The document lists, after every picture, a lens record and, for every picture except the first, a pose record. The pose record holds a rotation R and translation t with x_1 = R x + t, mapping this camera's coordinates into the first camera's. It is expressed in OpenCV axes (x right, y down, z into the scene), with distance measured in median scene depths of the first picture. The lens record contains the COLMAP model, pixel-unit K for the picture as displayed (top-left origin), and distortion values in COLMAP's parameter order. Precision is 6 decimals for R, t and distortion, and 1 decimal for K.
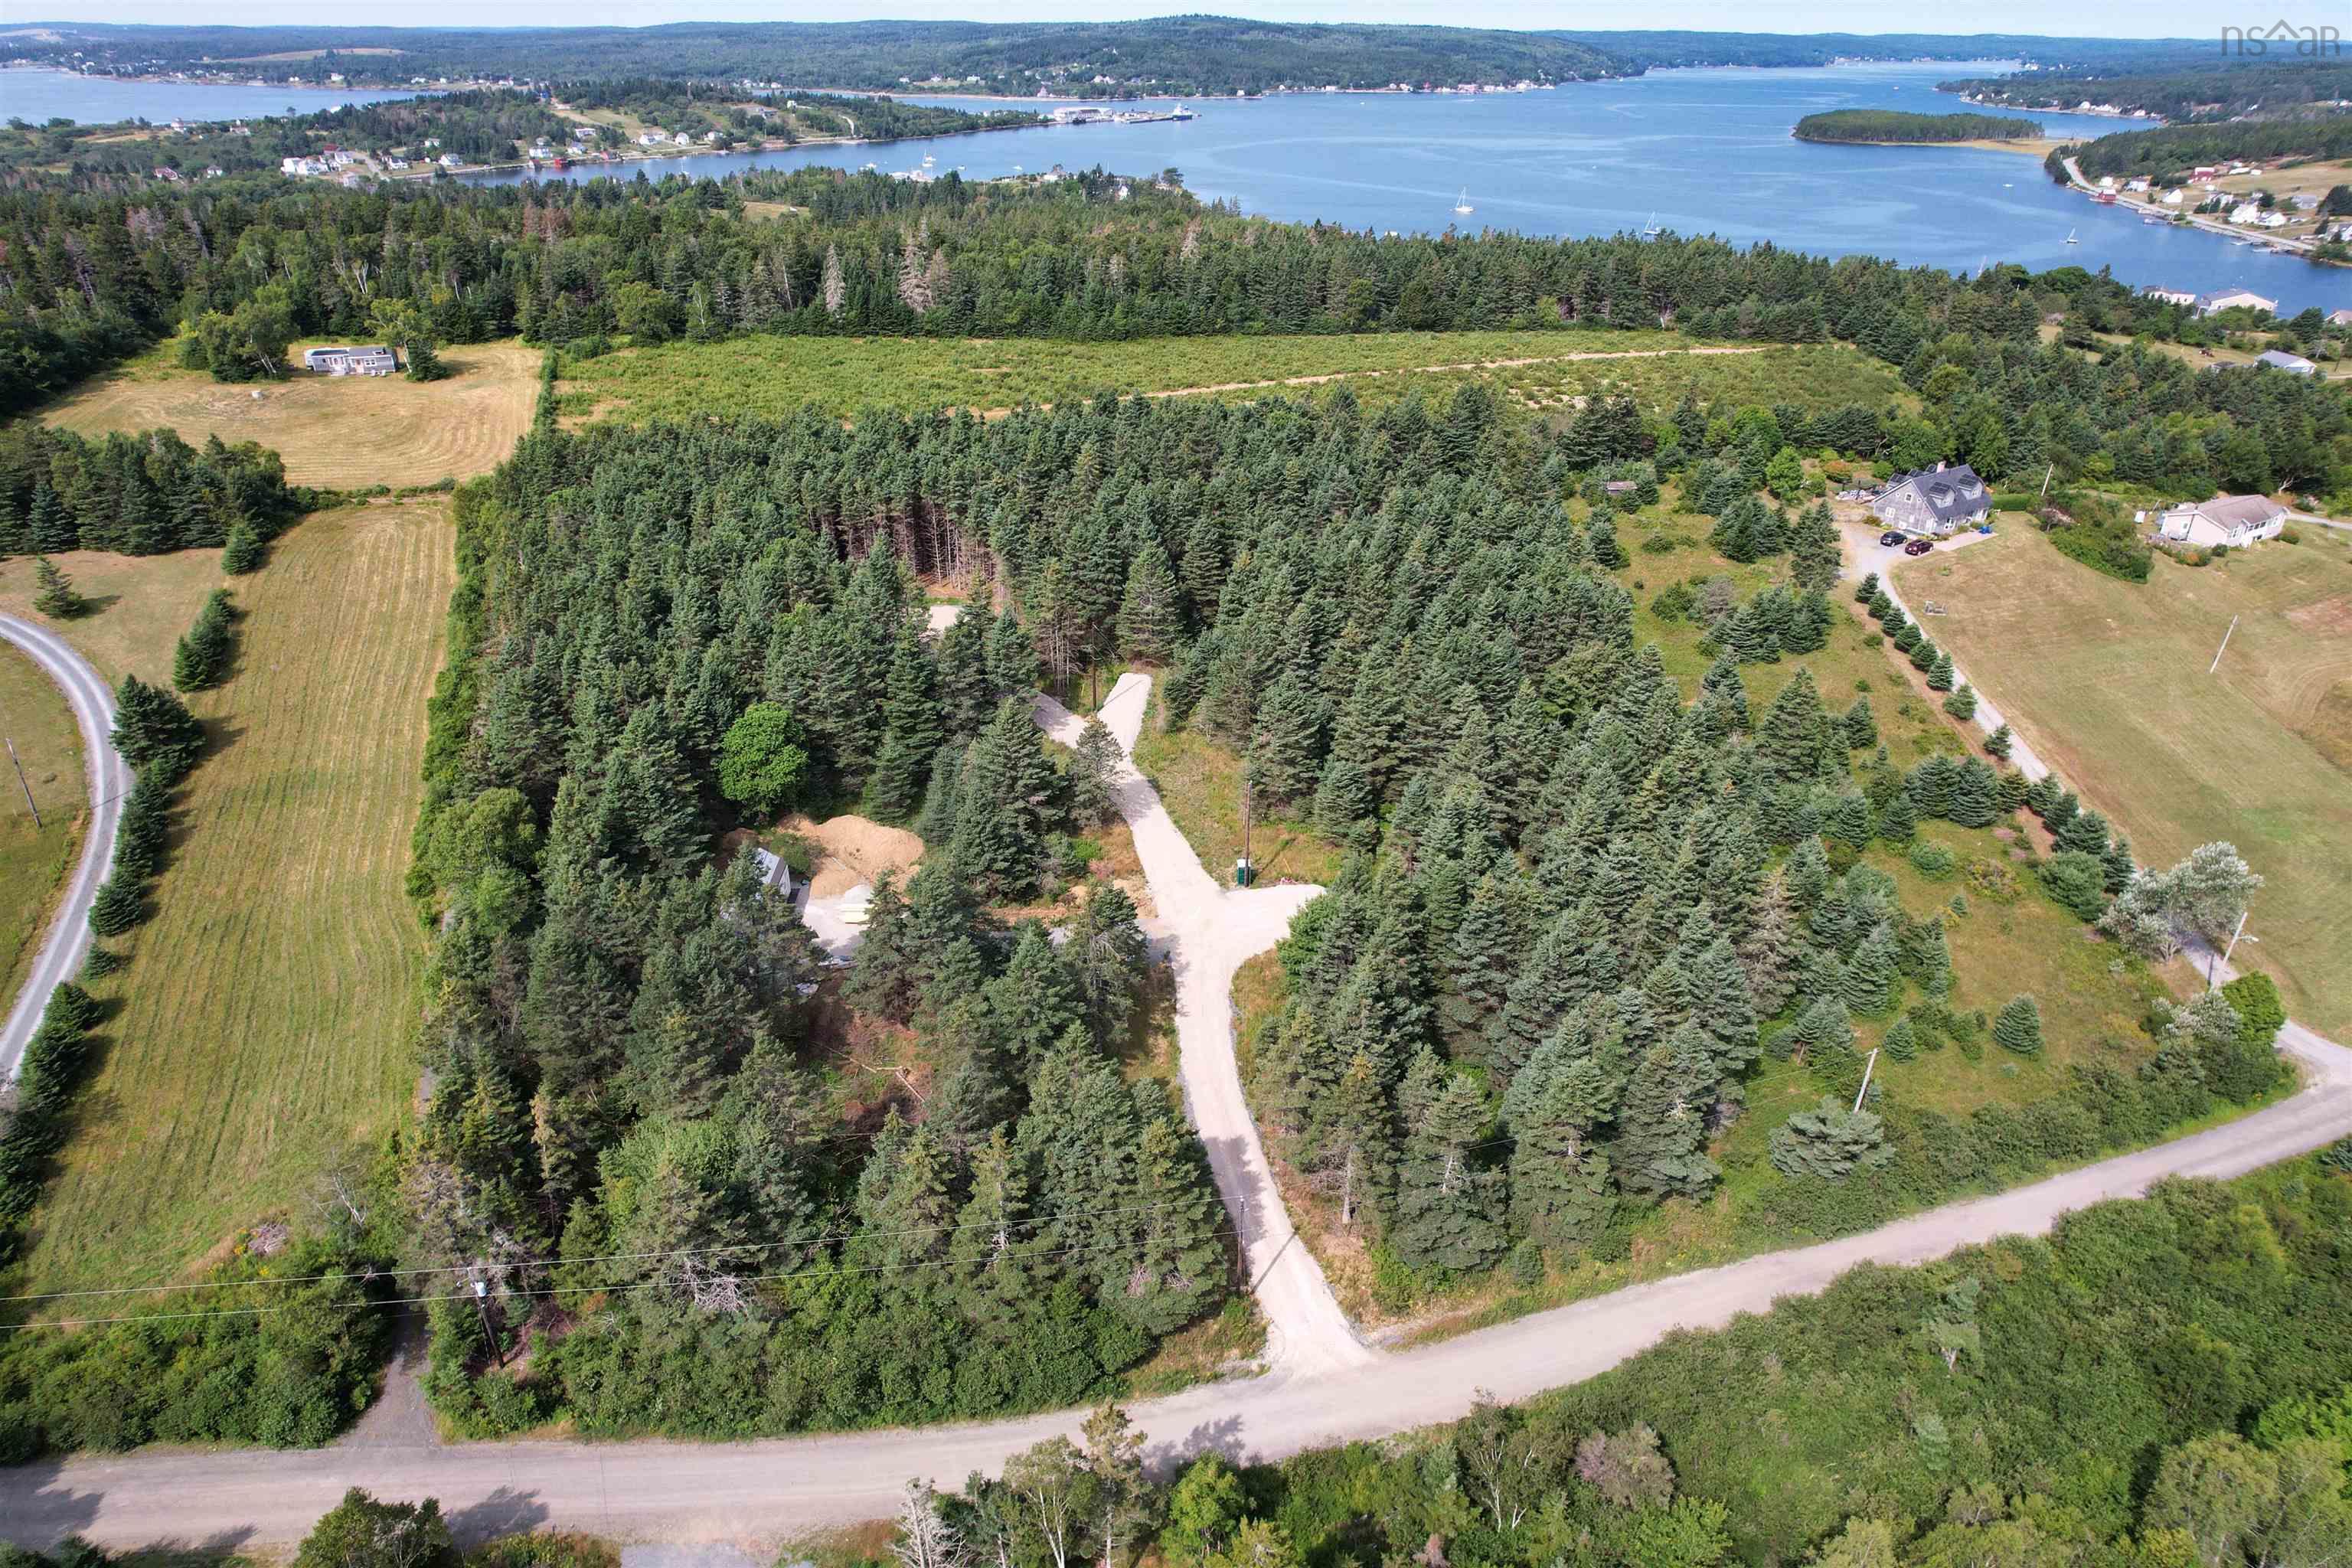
lens RADIAL K [[1503.7, 0, 1176.0], [0, 1503.7, 784.0], [0, 0, 1]] dist [-0.080300, 0.072914]
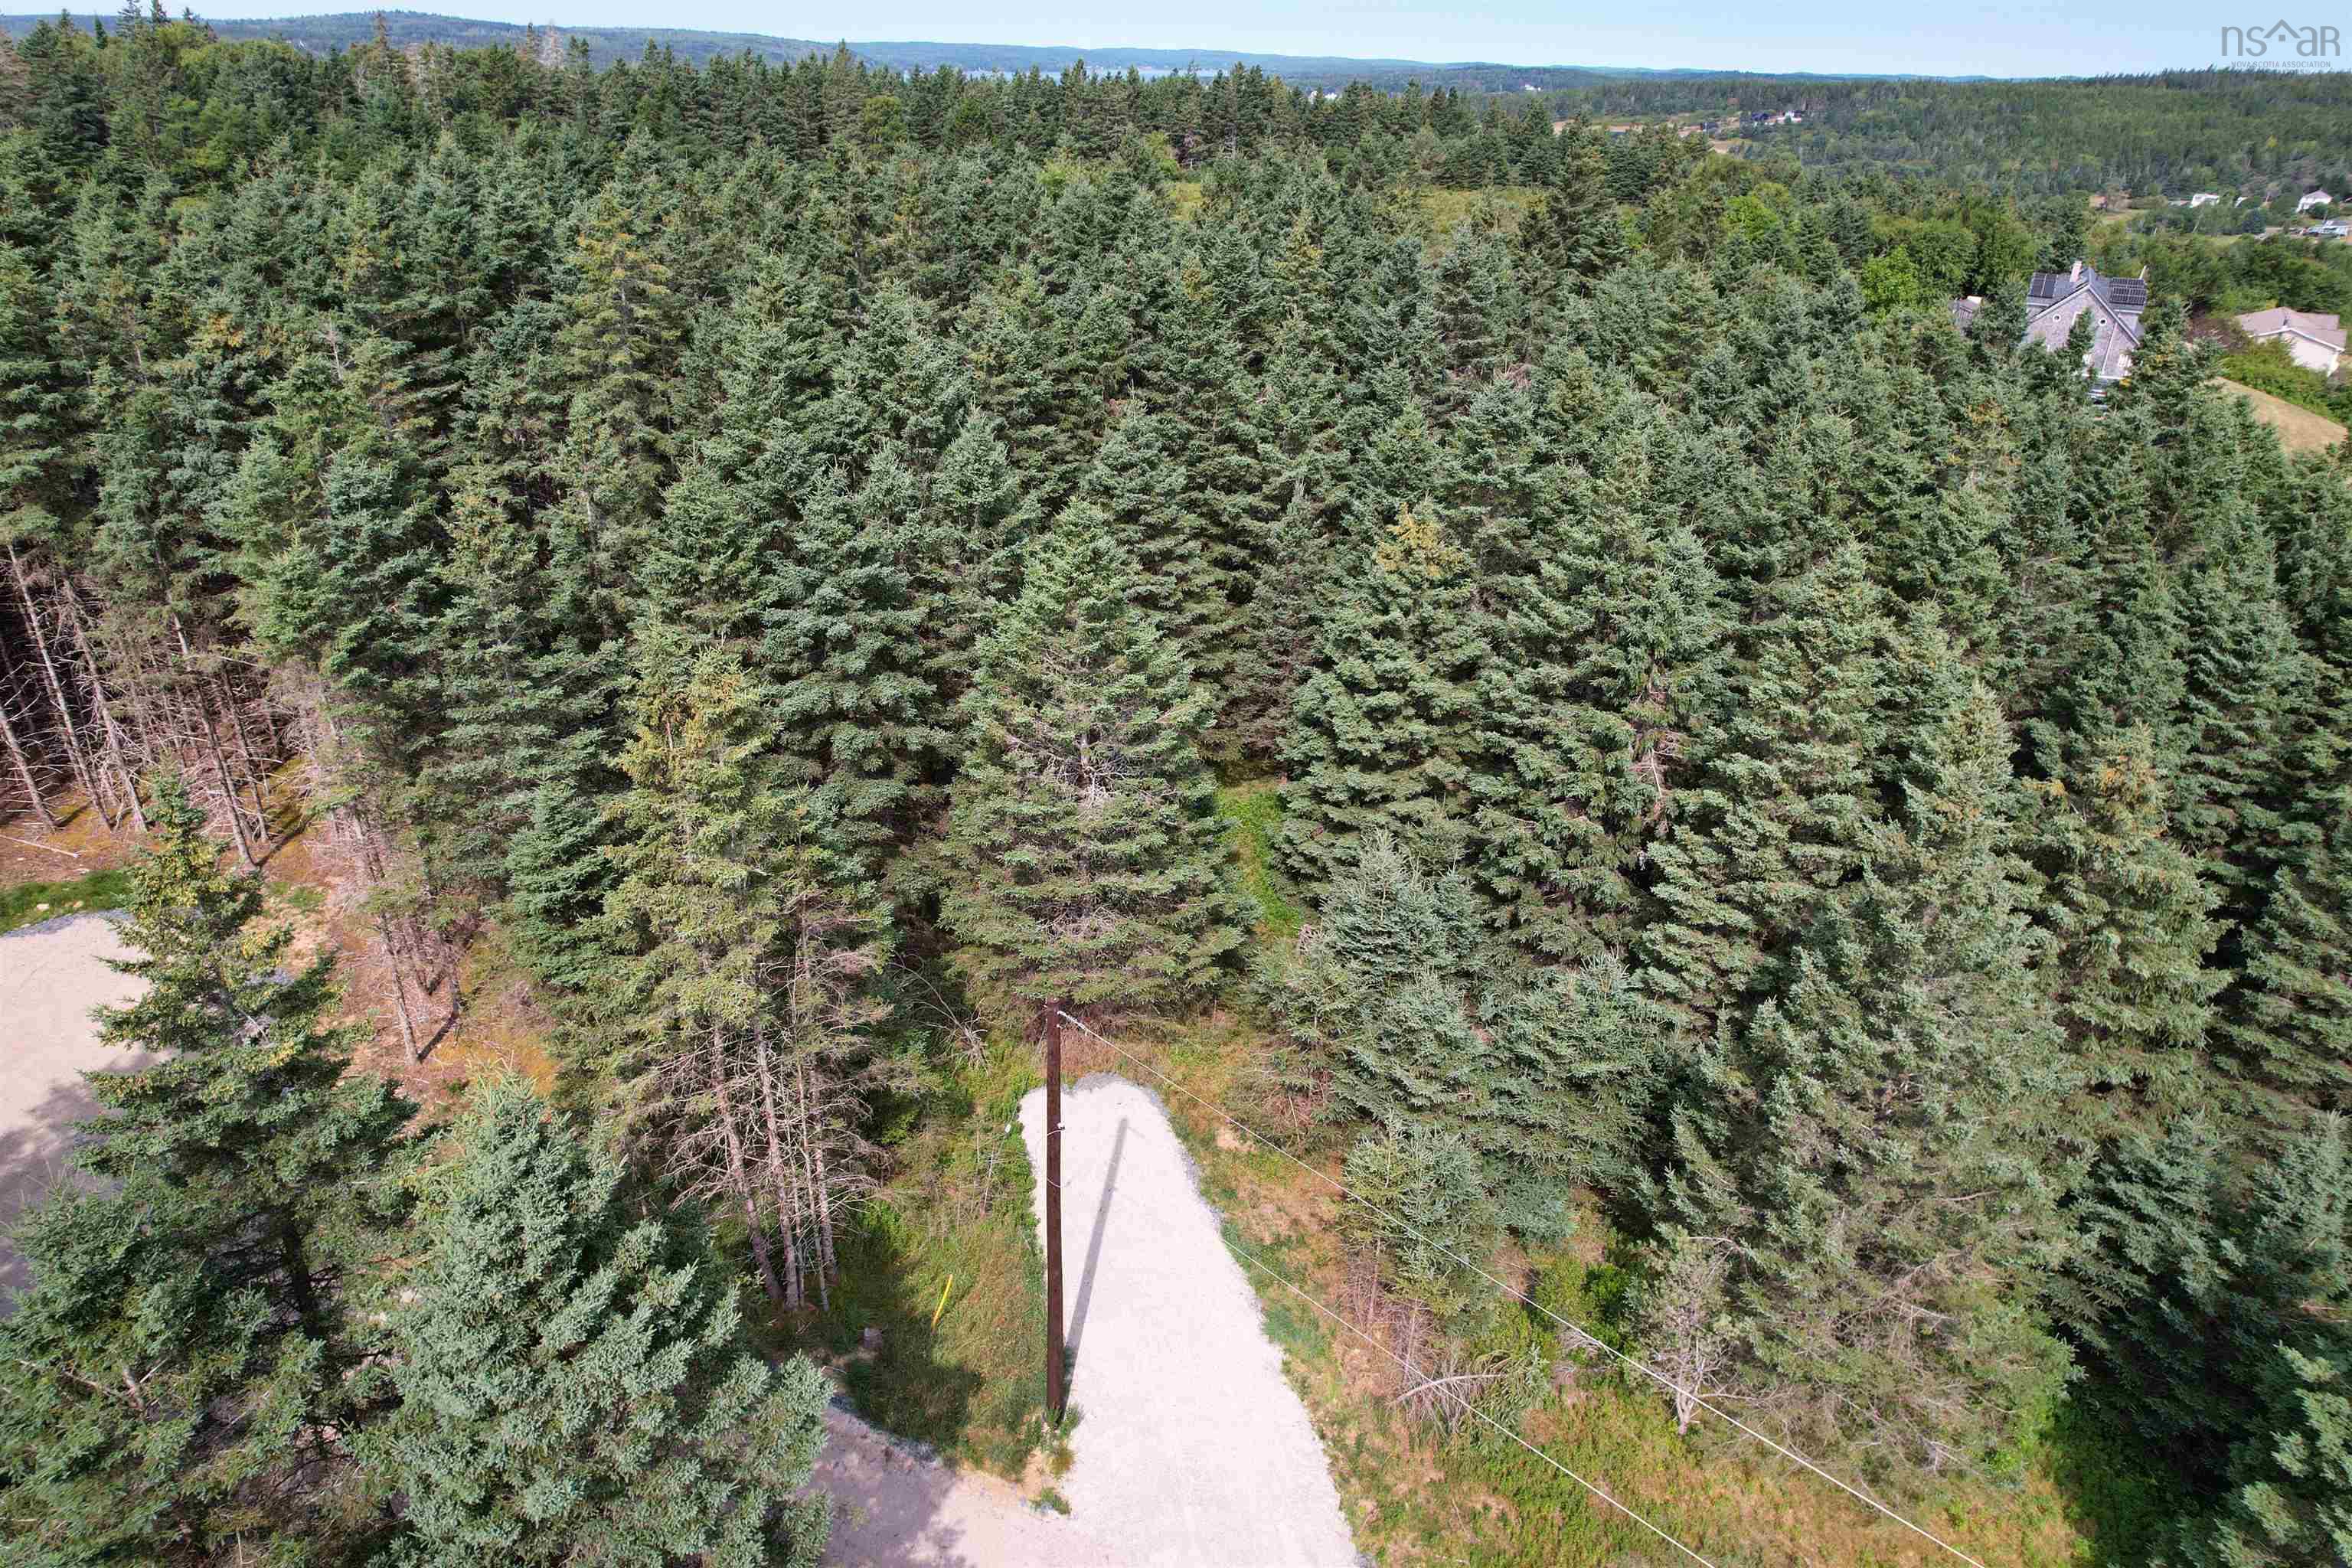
lens RADIAL K [[1503.7, 0, 1176.0], [0, 1503.7, 784.0], [0, 0, 1]] dist [-0.080300, 0.072914]
pose [[0.896000, -0.185240, 0.403572, -0.096659], [0.188169, 0.981589, 0.032781, -0.122721], [-0.402215, 0.046568, 0.914360, 0.775571]]
